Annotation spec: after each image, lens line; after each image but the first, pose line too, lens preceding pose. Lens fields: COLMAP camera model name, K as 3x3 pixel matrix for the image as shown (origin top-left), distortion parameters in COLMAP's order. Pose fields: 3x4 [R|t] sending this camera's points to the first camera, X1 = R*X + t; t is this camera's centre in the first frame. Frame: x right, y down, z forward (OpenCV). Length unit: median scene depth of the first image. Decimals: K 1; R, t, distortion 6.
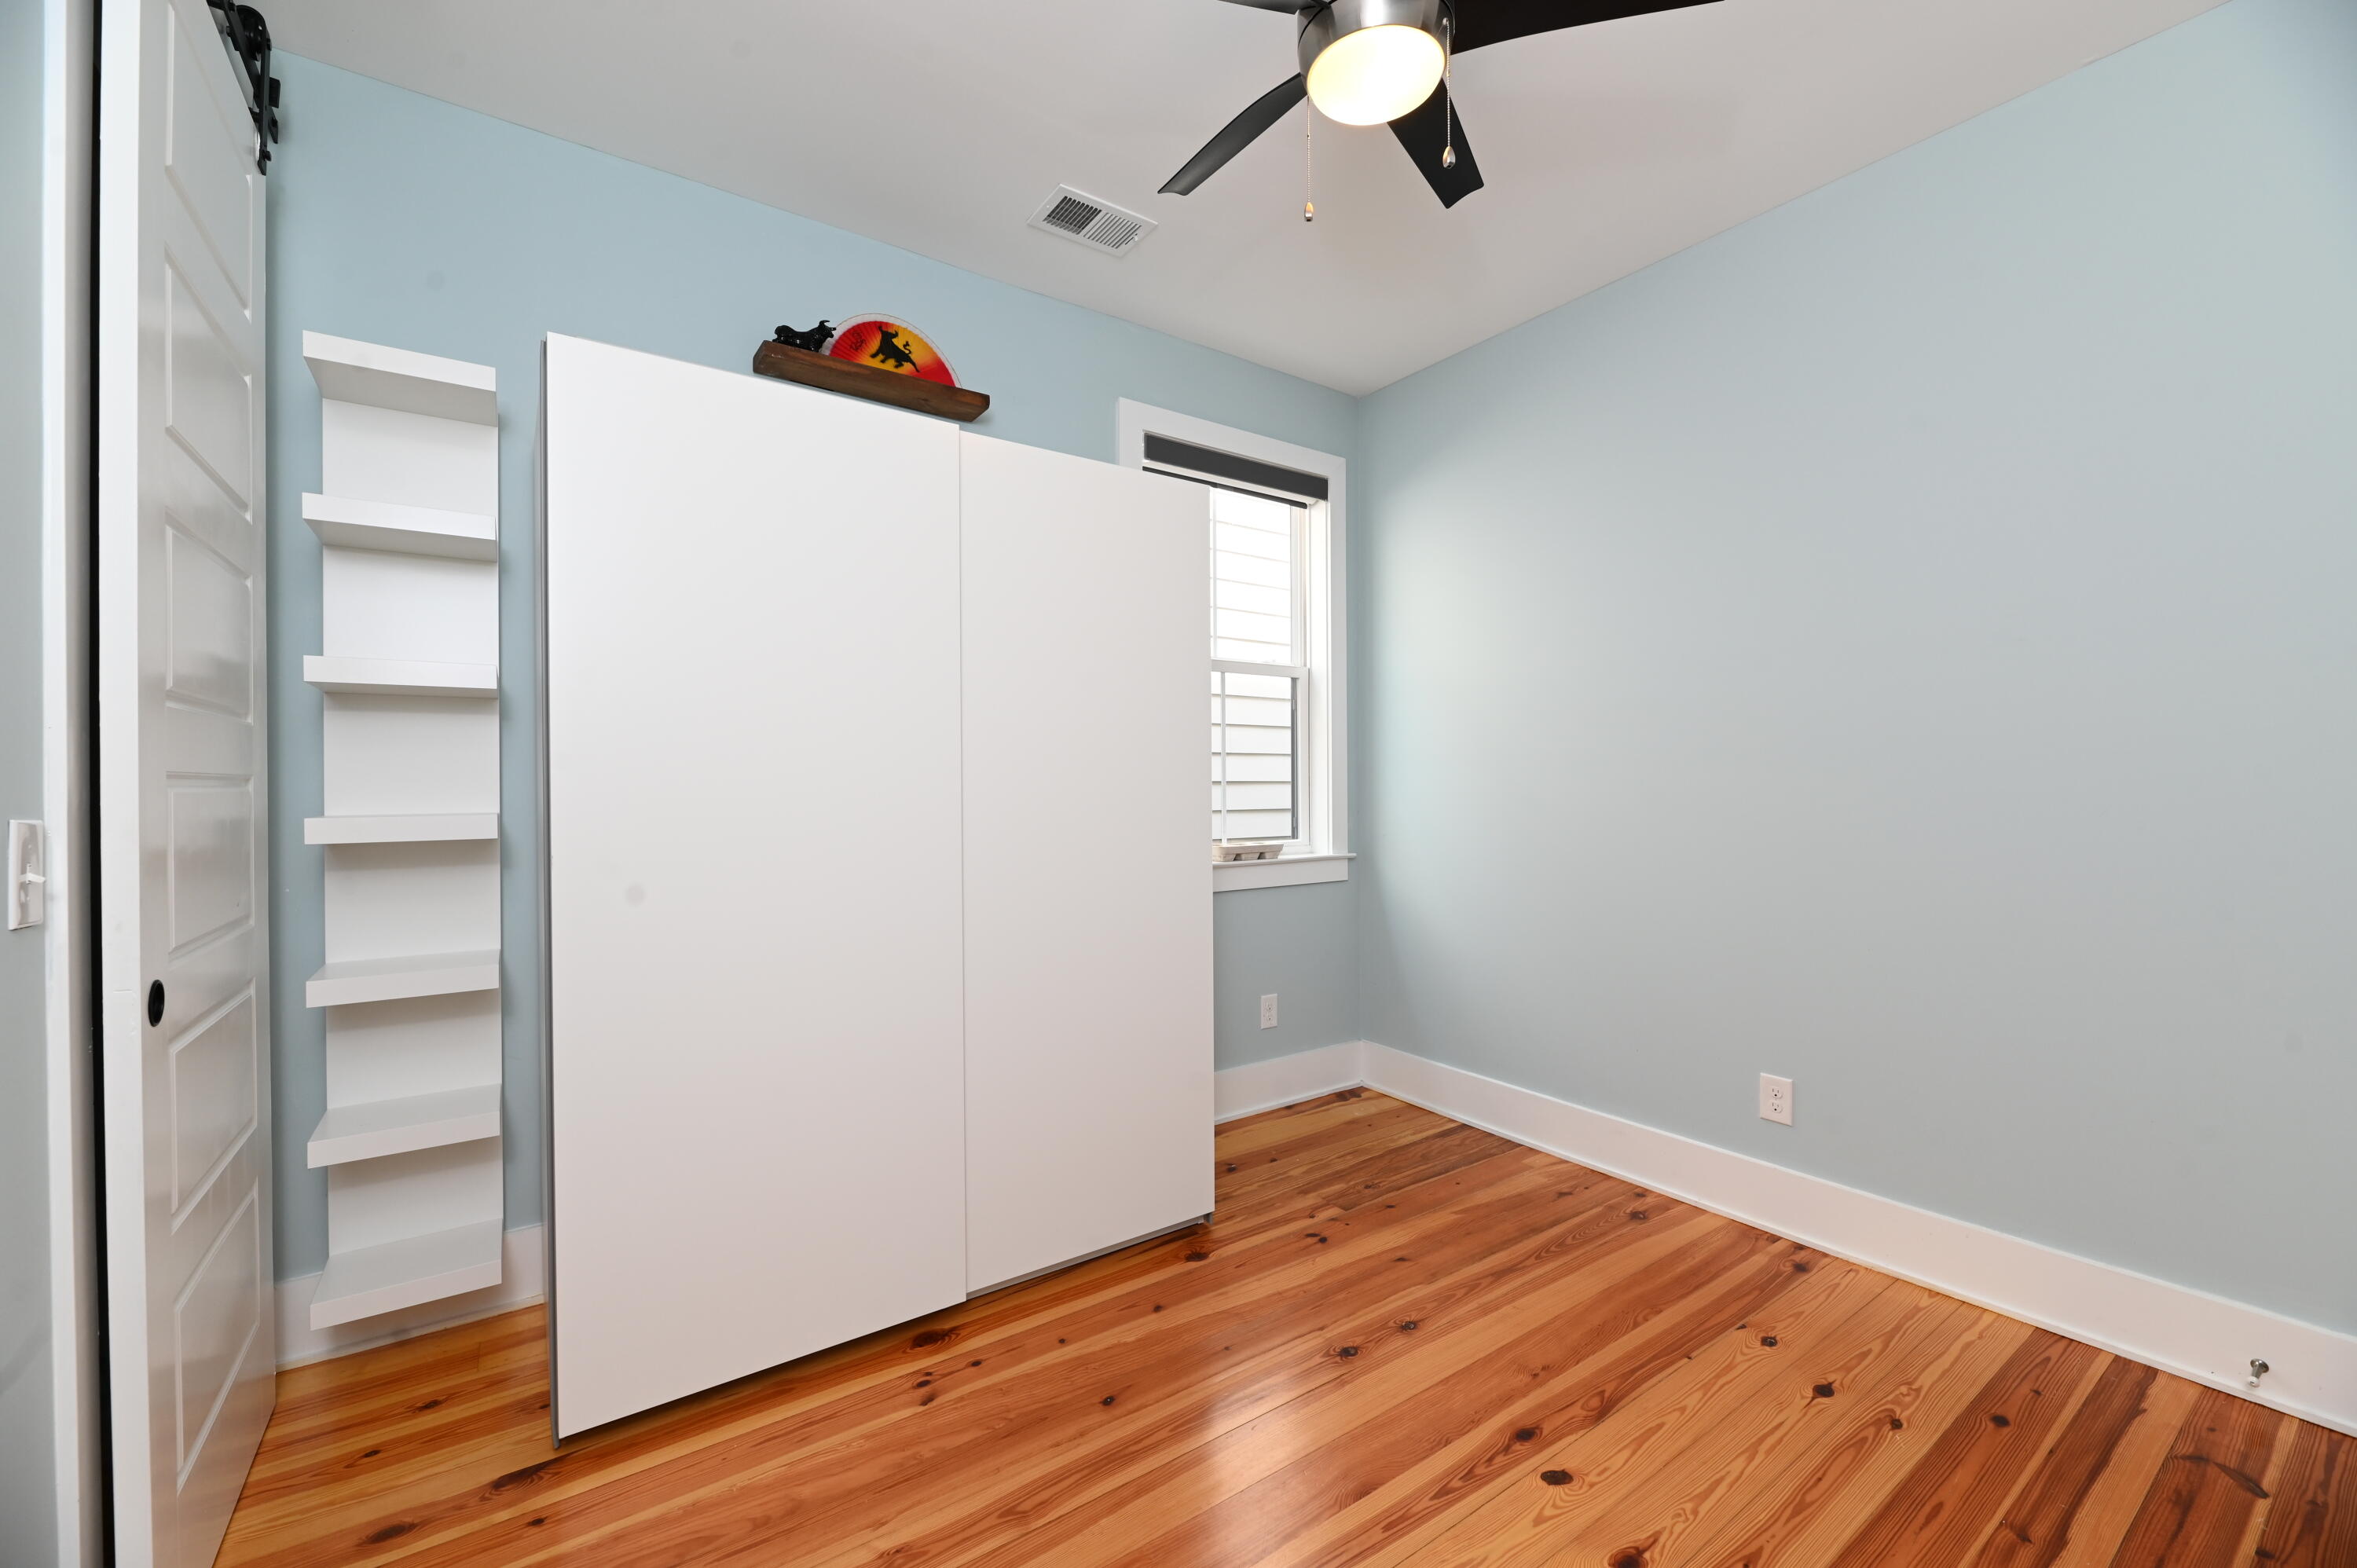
lens RADIAL K [[941.4, 0, 1186.1], [0, 941.4, 784.4], [0, 0, 1]] dist [0.001155, -0.003964]
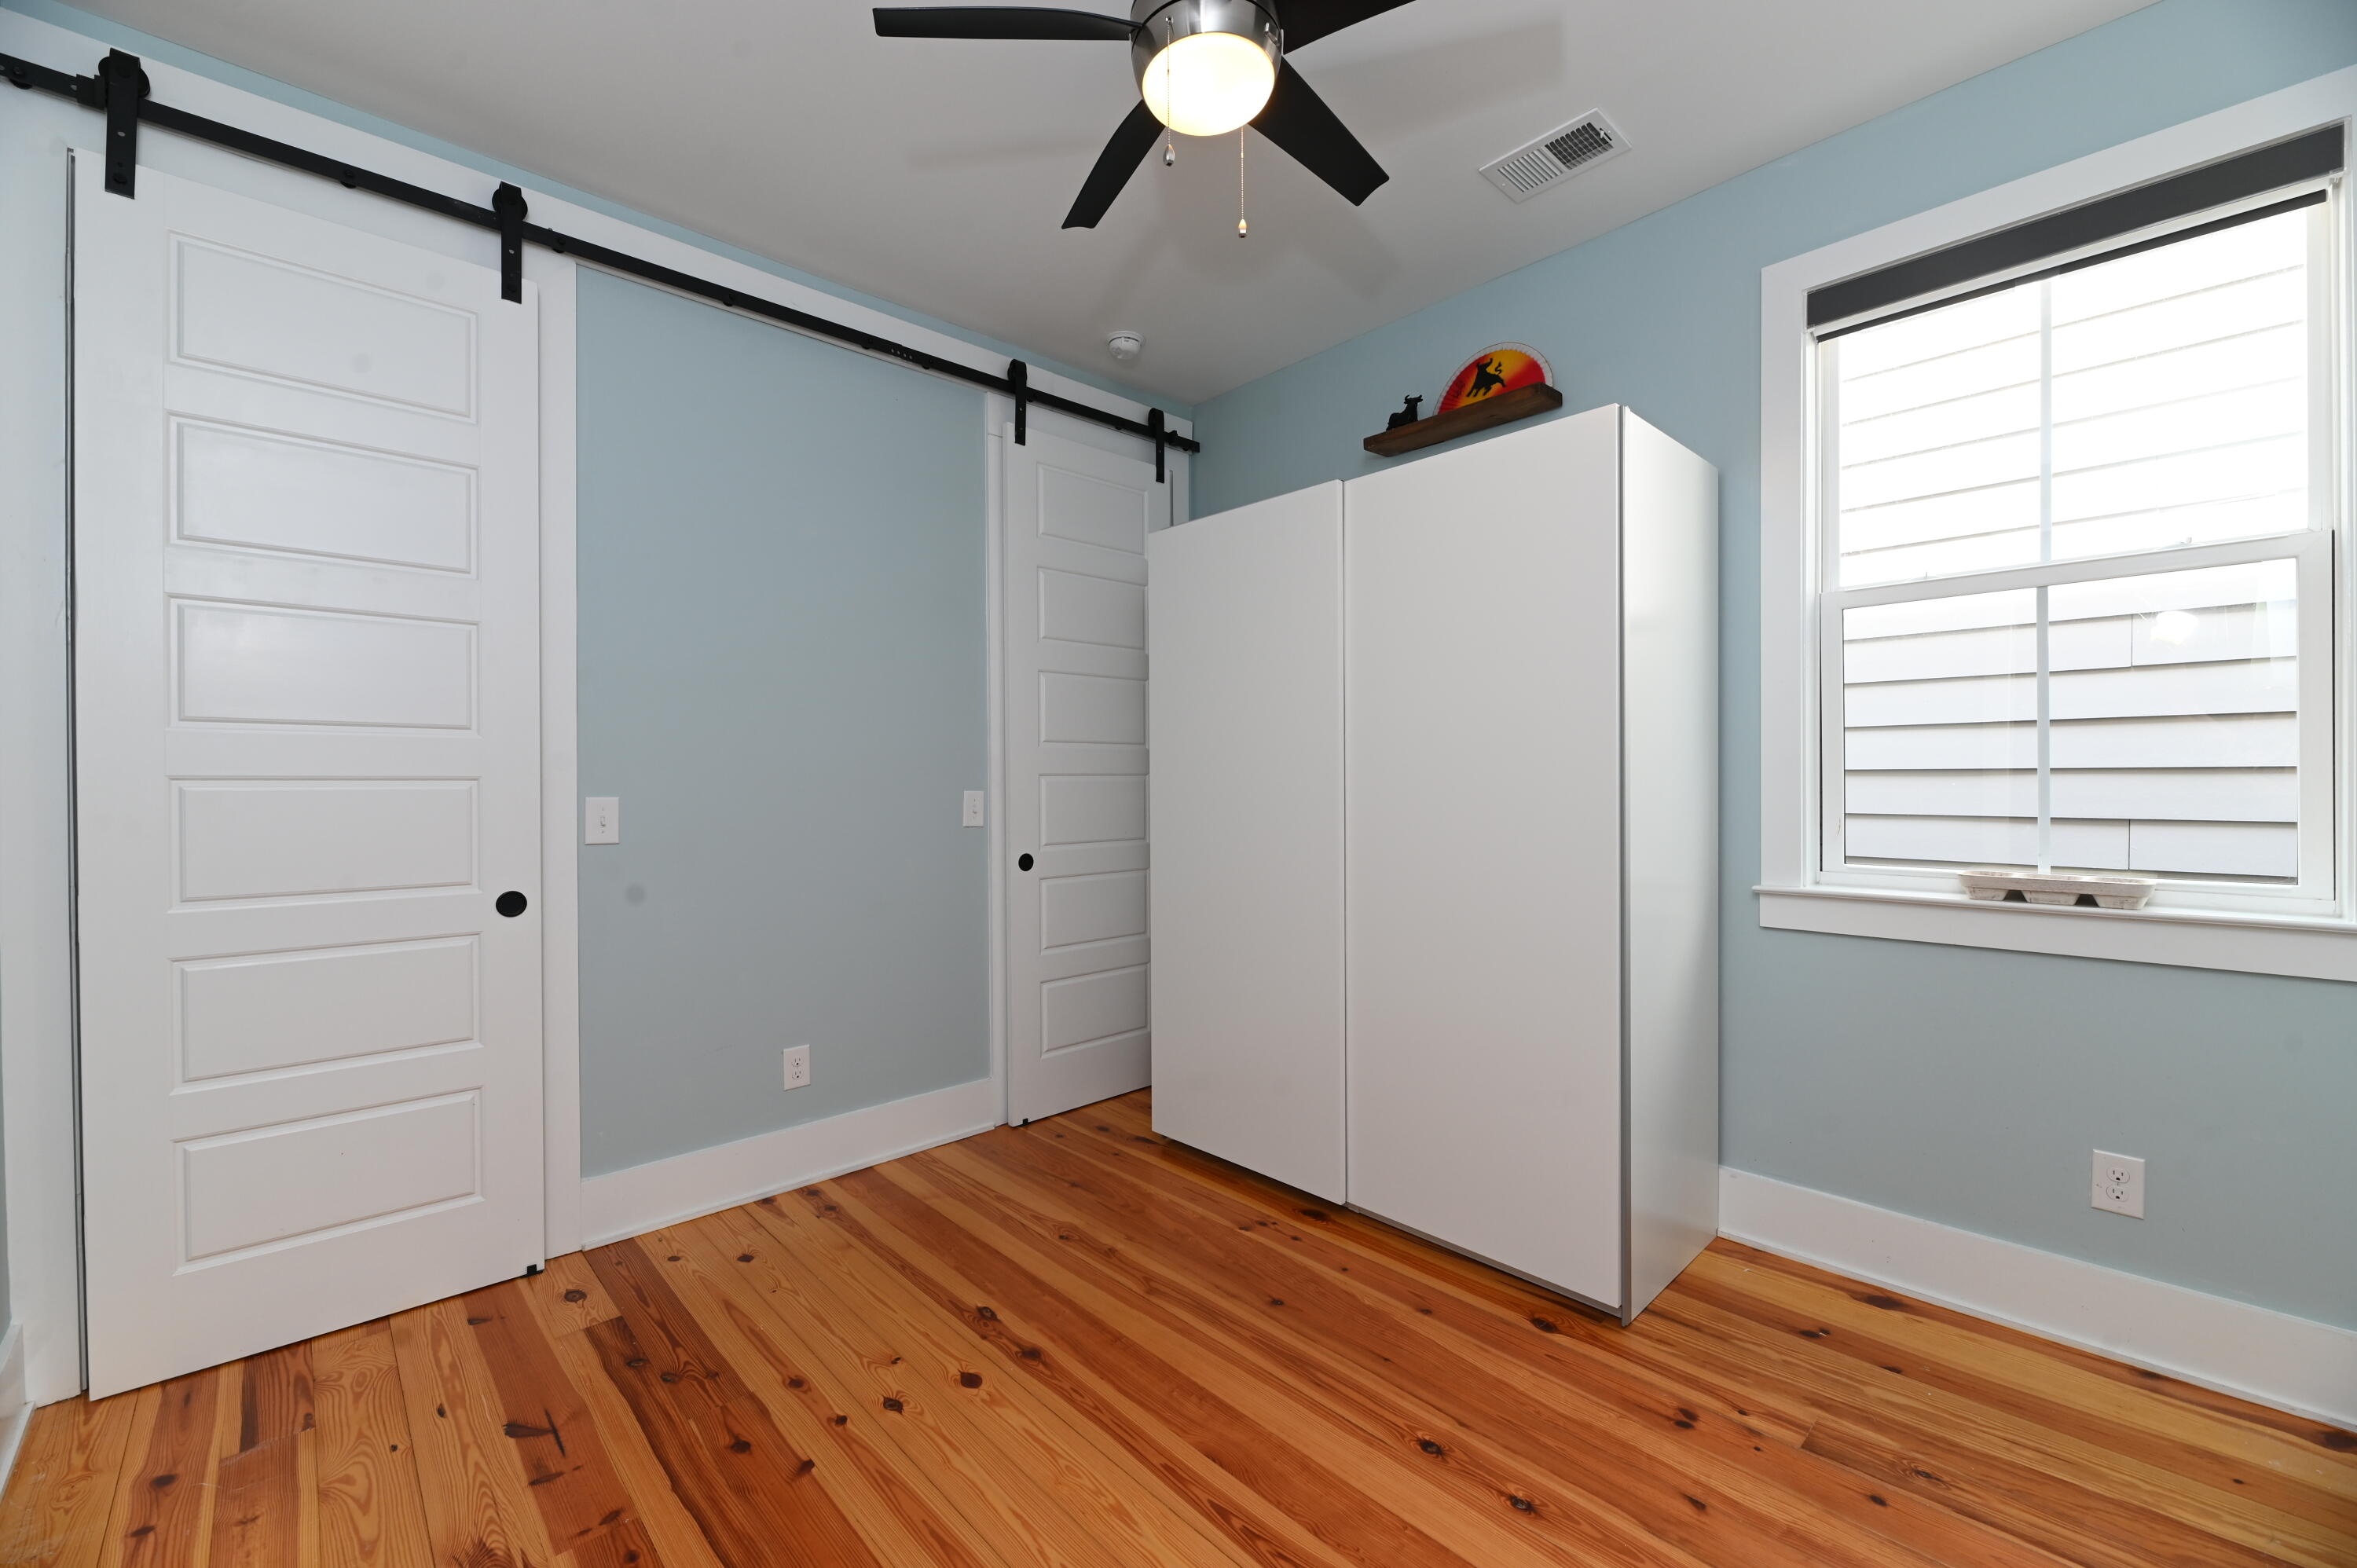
lens RADIAL K [[941.4, 0, 1179.2], [0, 941.4, 786.8], [0, 0, 1]] dist [0.001155, -0.003964]
pose [[0.139272, 0.008404, -0.990218, 0.781136], [0.003238, 0.999955, 0.008942, 0.001369], [0.990249, -0.004452, 0.139239, 0.531309]]
